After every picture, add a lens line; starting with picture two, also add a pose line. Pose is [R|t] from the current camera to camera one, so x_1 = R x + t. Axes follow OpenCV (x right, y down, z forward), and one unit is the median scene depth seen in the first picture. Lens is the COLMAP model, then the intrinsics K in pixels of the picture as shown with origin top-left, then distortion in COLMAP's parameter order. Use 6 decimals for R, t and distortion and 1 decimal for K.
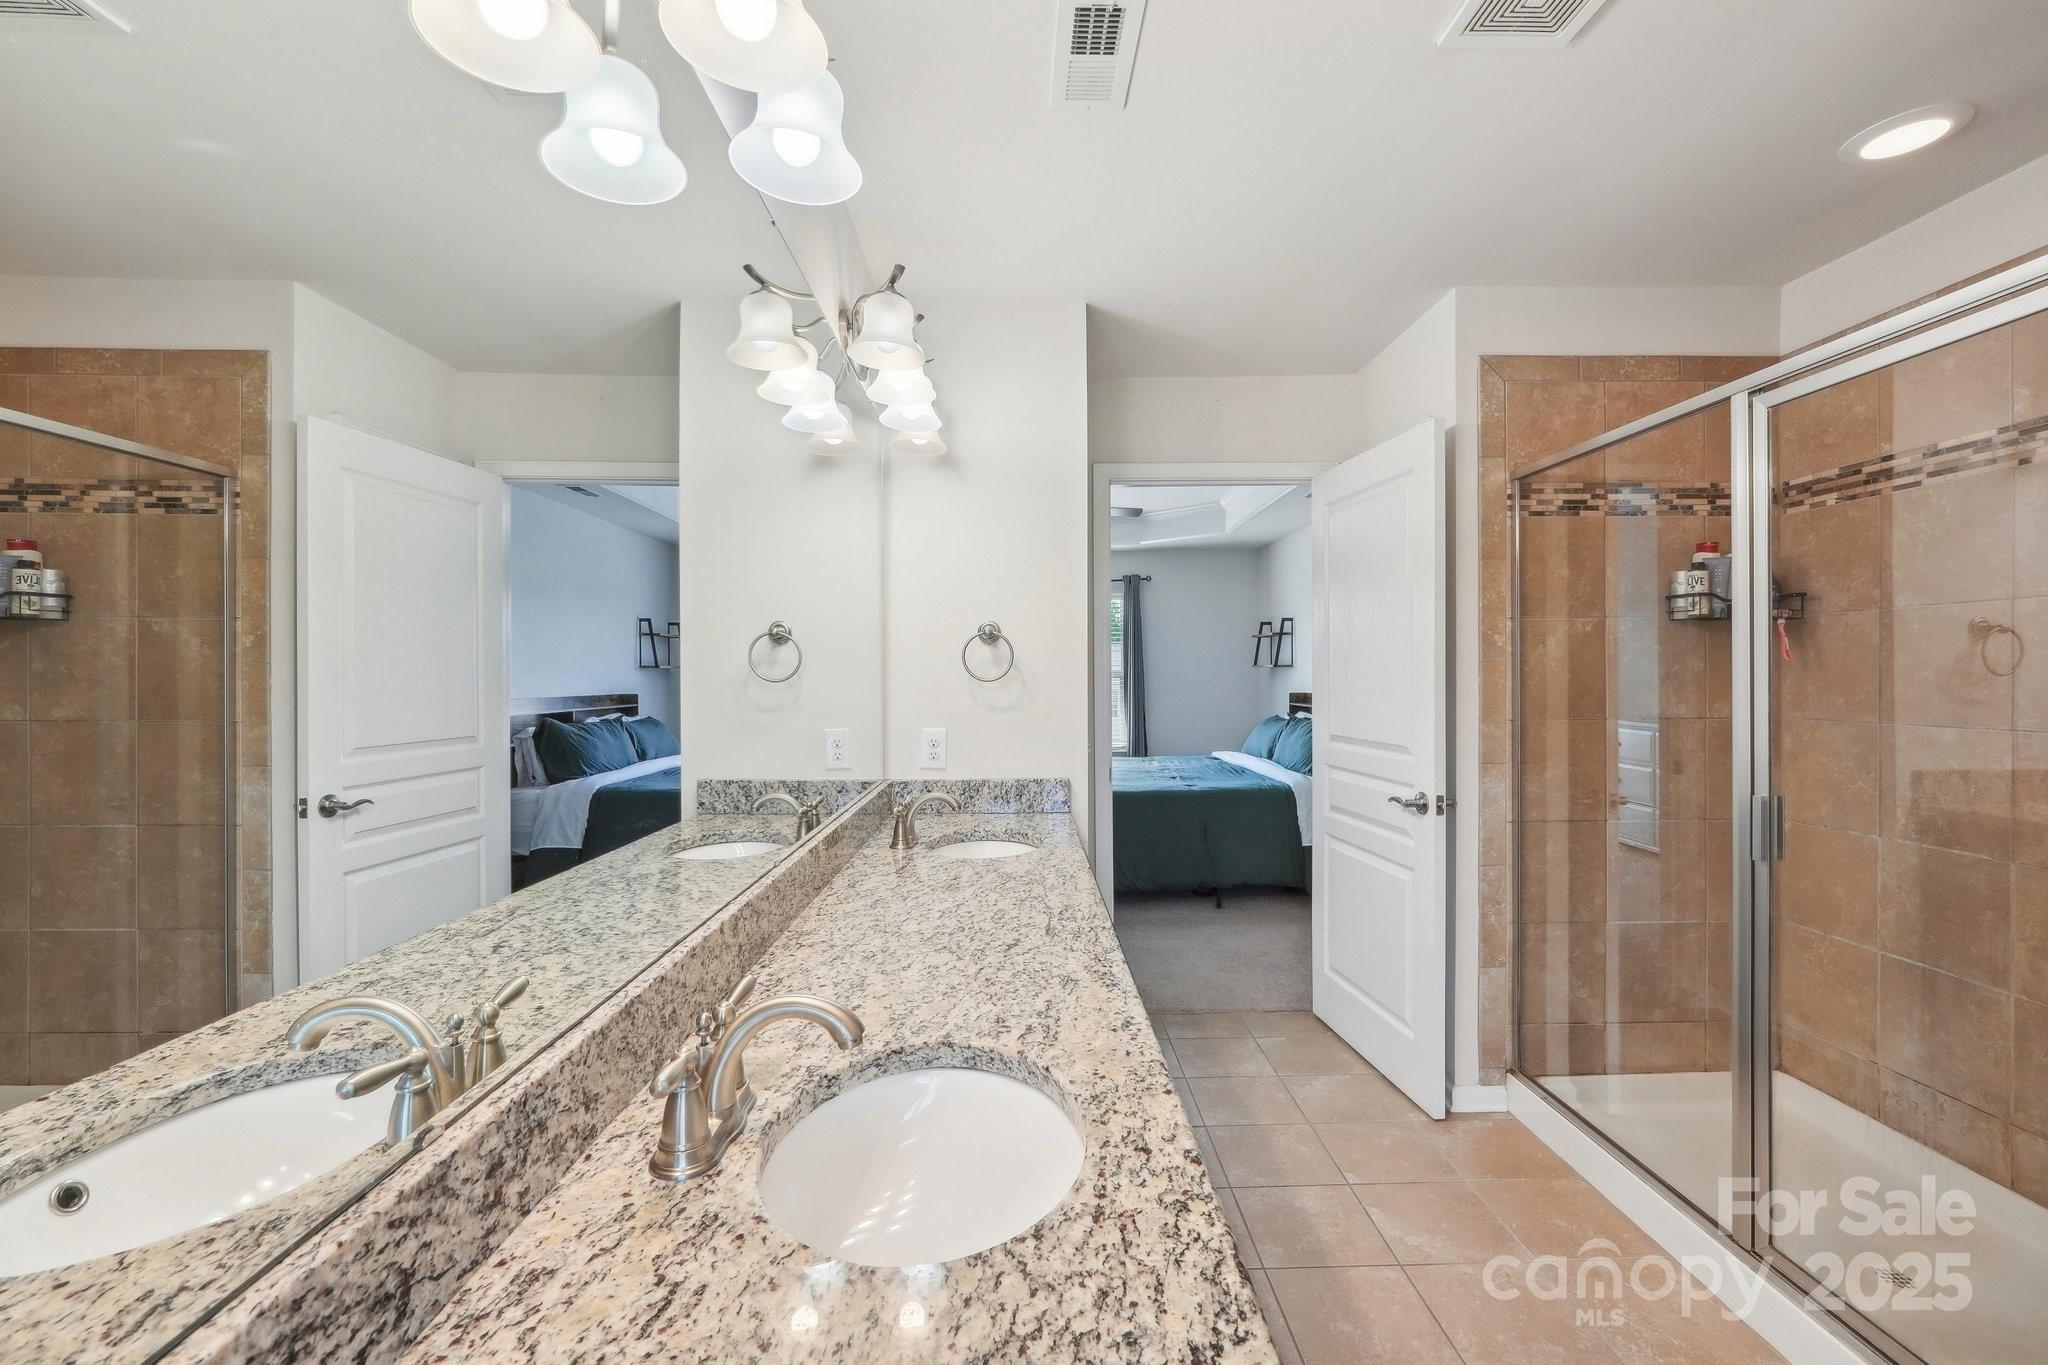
lens RADIAL K [[864.8, 0, 1030.5], [0, 864.8, 674.4], [0, 0, 1]] dist [-0.016763, 0.007306]
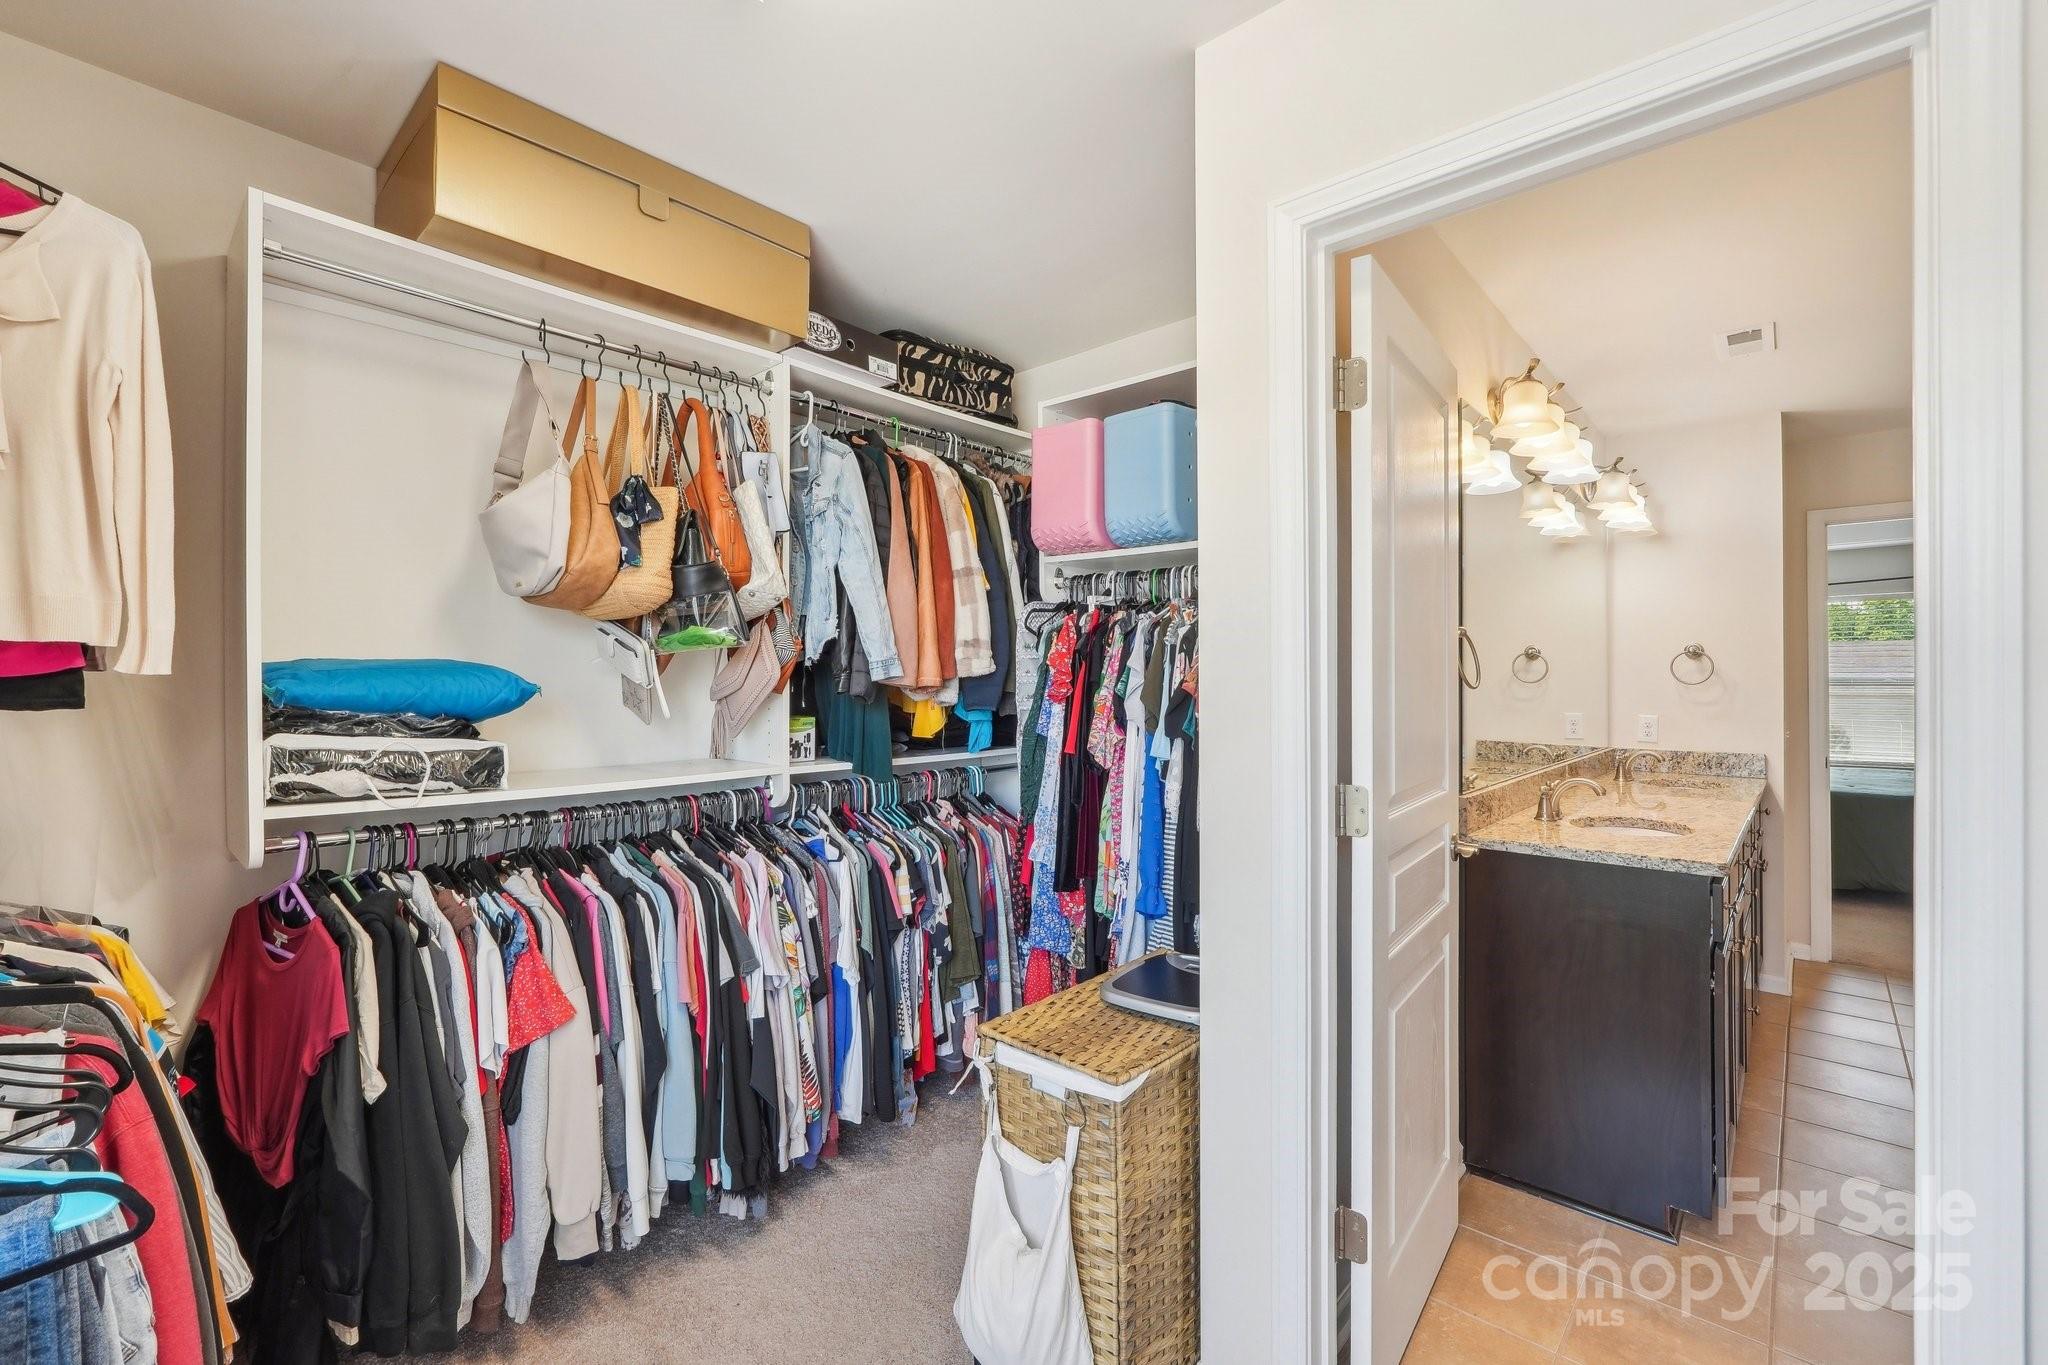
lens RADIAL K [[864.8, 0, 1024.2], [0, 864.8, 670.4], [0, 0, 1]] dist [-0.016763, 0.007306]
pose [[0.723183, 0.002470, -0.690652, 0.136327], [-0.003842, 0.999993, -0.000447, -0.010912], [0.690646, 0.002977, 0.723187, -0.836112]]
